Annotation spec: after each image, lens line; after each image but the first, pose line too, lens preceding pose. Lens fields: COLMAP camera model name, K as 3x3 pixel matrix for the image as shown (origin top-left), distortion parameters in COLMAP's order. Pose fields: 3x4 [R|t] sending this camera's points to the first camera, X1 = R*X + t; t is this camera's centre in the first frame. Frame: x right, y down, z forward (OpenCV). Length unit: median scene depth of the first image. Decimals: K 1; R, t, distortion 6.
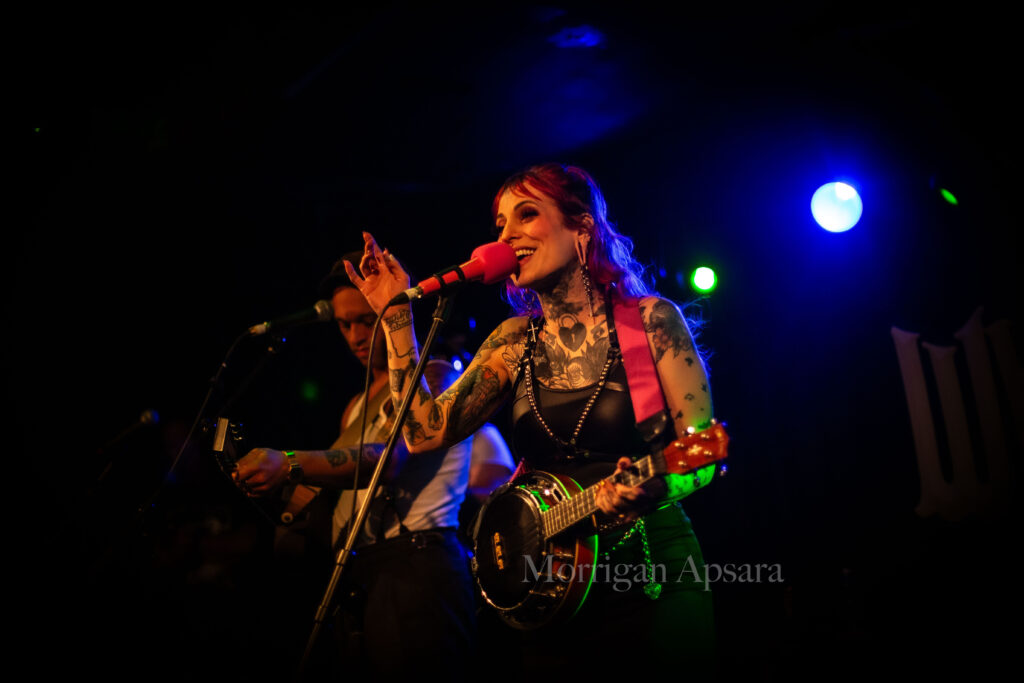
lens RADIAL K [[1489.8, 0, 512.0], [0, 1489.8, 341.5], [0, 0, 1]] dist [-0.162718, 0.169127]
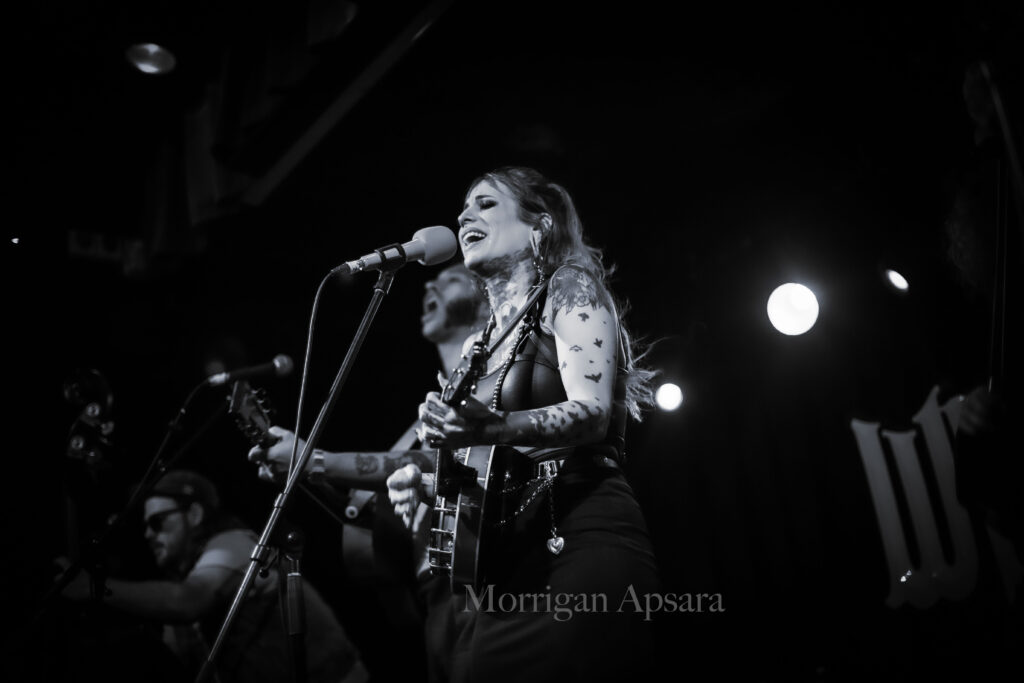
lens RADIAL K [[1489.8, 0, 512.0], [0, 1489.8, 341.5], [0, 0, 1]] dist [-0.162718, 0.169127]
pose [[0.999861, -0.016295, 0.003589, 0.035531], [0.016678, 0.982517, -0.185424, 0.198061], [-0.000505, 0.185458, 0.982652, -0.007931]]
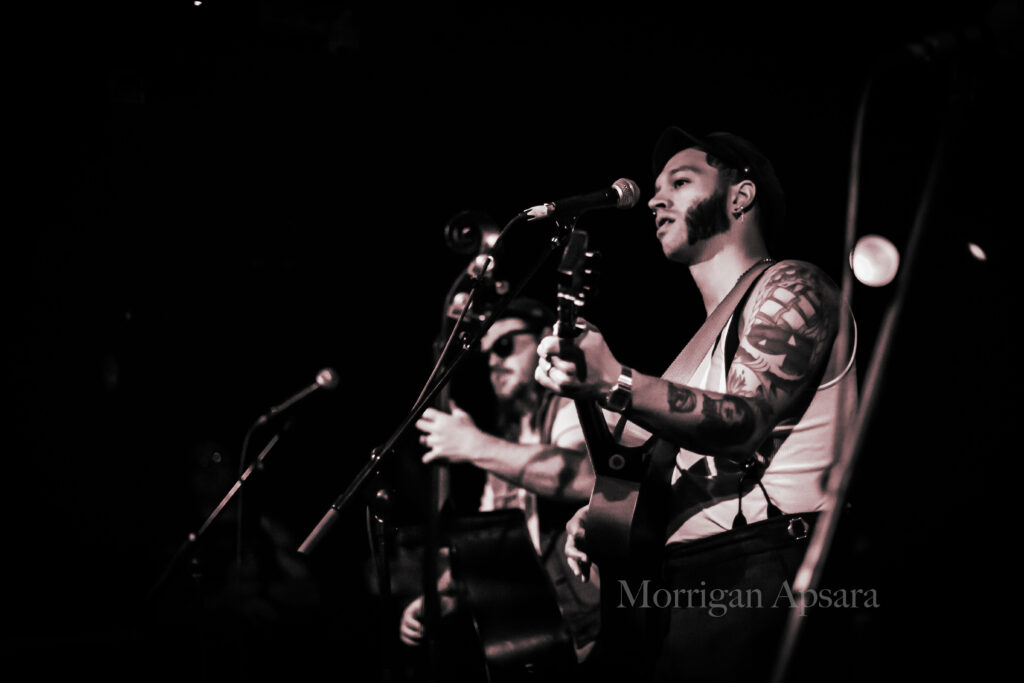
lens RADIAL K [[1489.8, 0, 512.0], [0, 1489.8, 341.5], [0, 0, 1]] dist [-0.162718, 0.169127]
pose [[0.998380, 0.023967, -0.051603, -0.181664], [-0.026345, 0.998598, -0.045920, 0.106039], [0.050430, 0.047205, 0.997611, 0.382257]]
